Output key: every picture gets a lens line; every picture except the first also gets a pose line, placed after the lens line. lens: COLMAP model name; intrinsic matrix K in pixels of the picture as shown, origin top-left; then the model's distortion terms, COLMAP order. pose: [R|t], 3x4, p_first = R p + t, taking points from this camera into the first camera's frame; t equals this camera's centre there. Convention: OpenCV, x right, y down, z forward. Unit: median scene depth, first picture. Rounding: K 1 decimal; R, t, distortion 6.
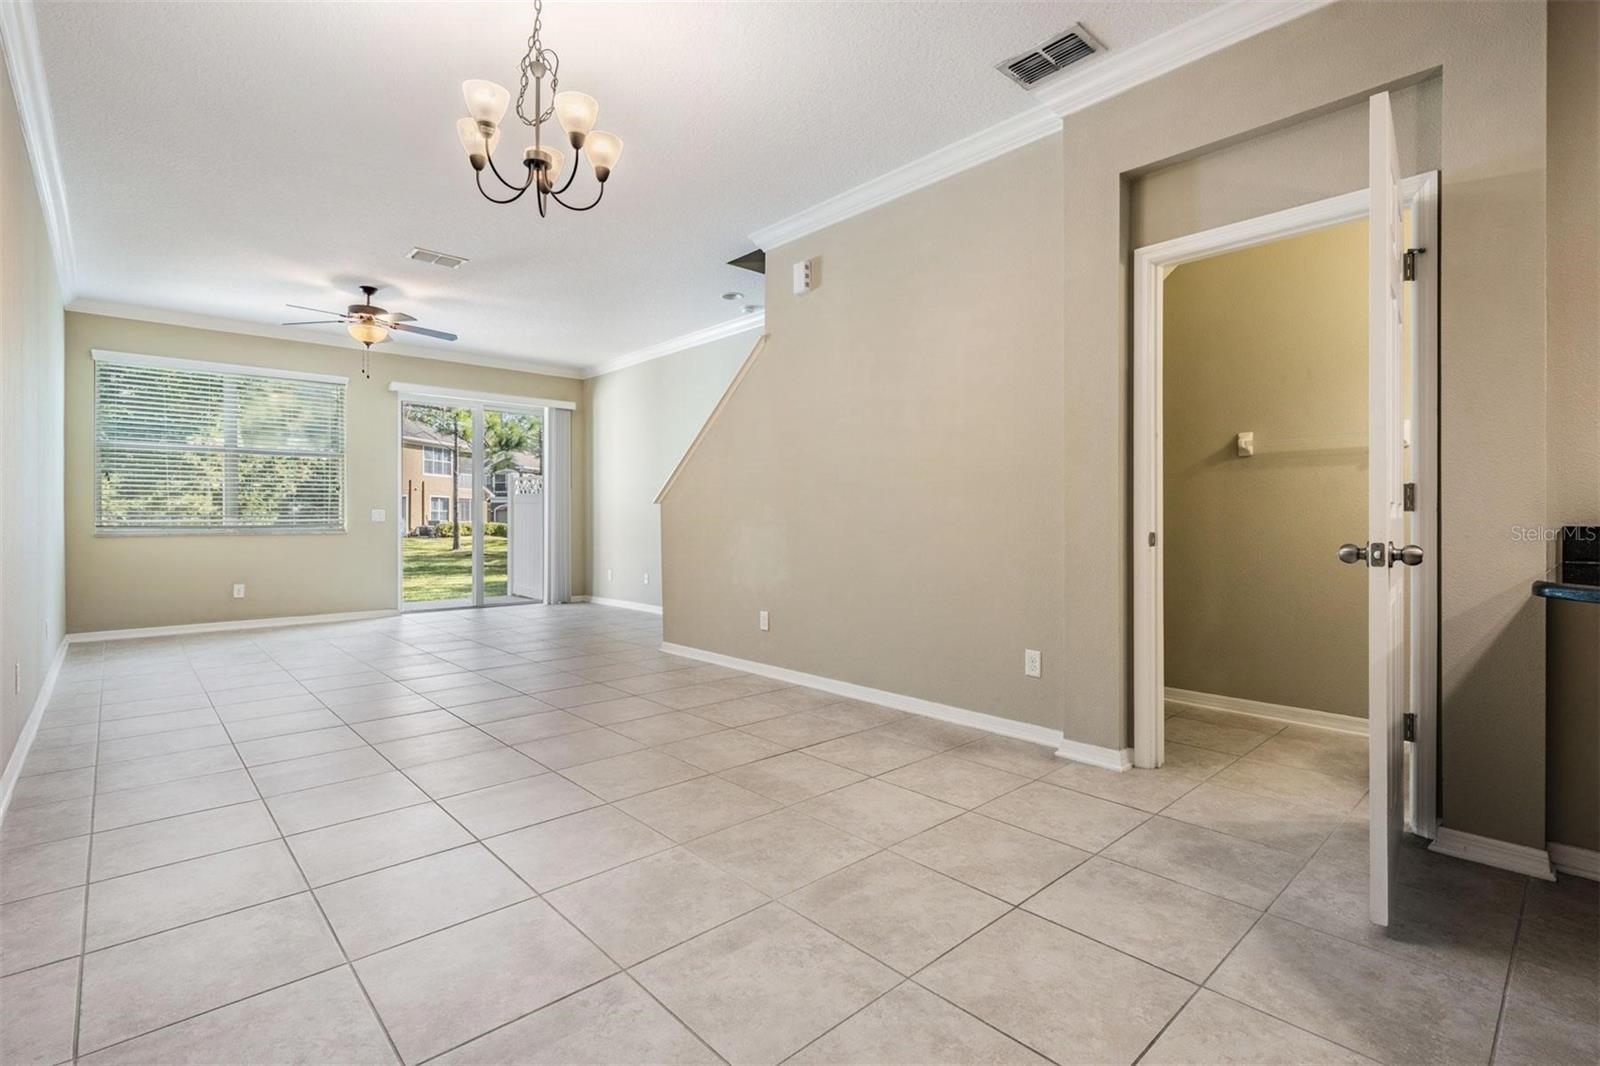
lens RADIAL K [[750.9, 0, 798.5], [0, 750.9, 527.3], [0, 0, 1]] dist [-0.002591, -0.000436]
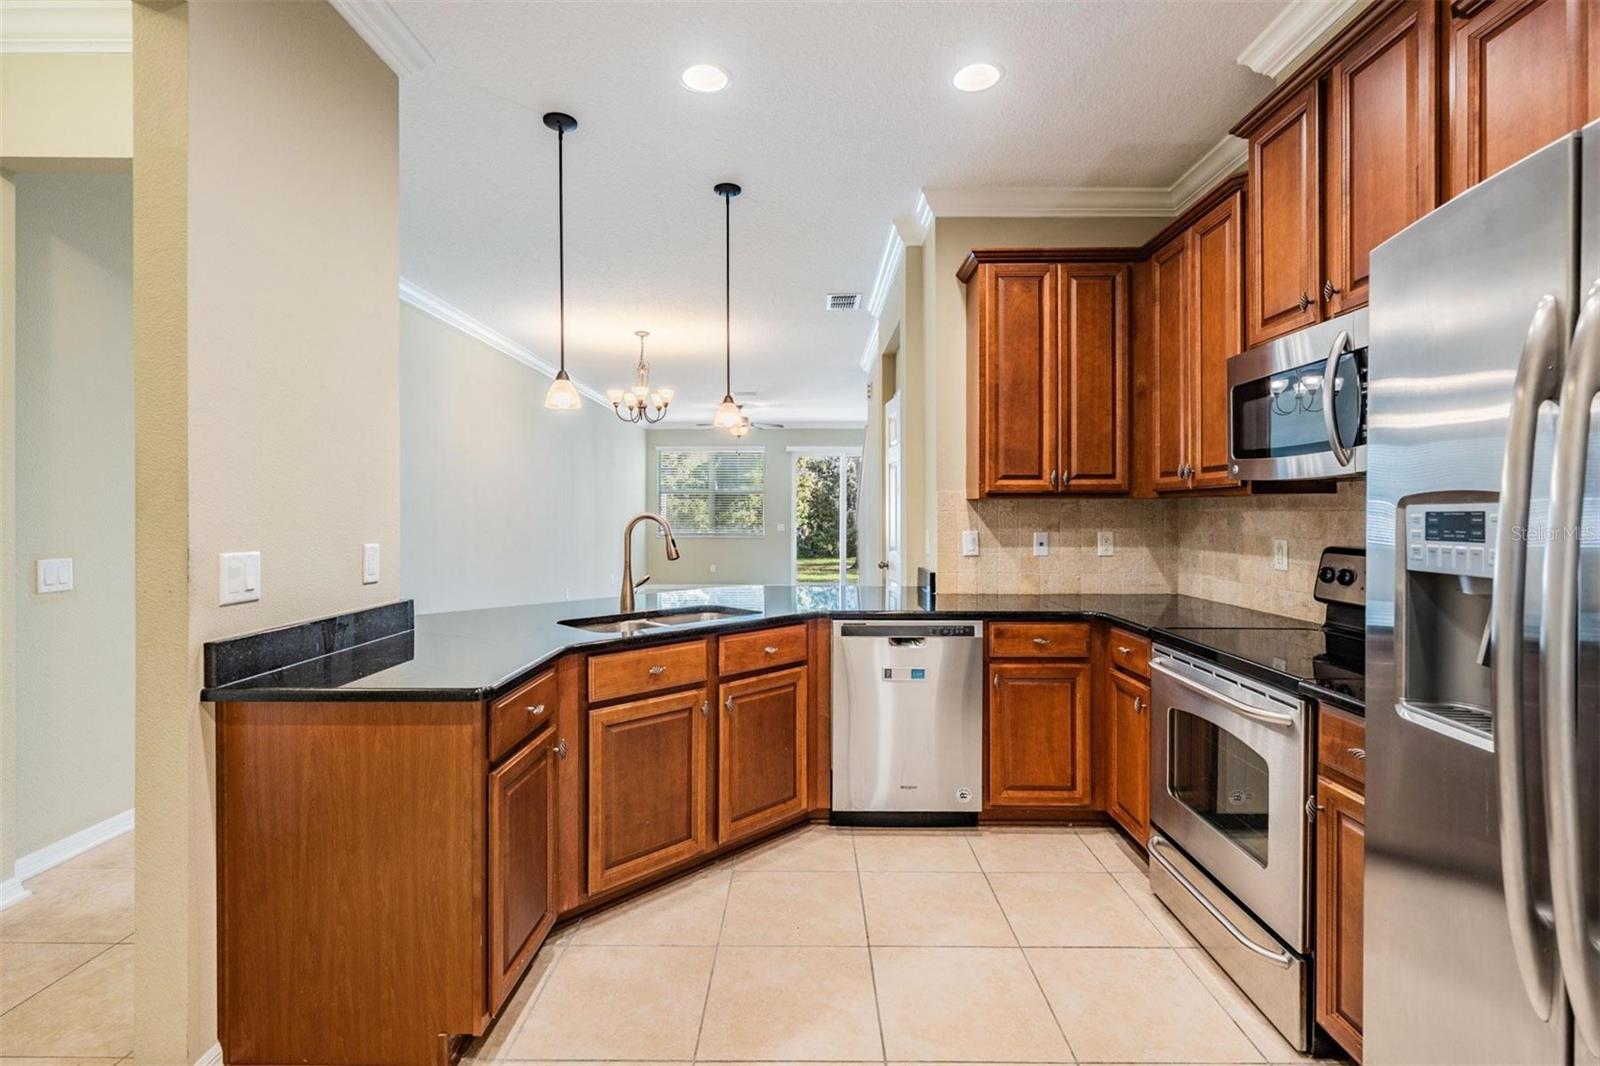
lens RADIAL K [[723.3, 0, 800.2], [0, 723.3, 523.9], [0, 0, 1]] dist [-0.001006, -0.000484]
pose [[0.734418, 0.008429, -0.678645, 0.379262], [-0.008064, 0.999961, 0.003693, -0.020427], [0.678650, 0.002761, 0.734457, -0.099138]]
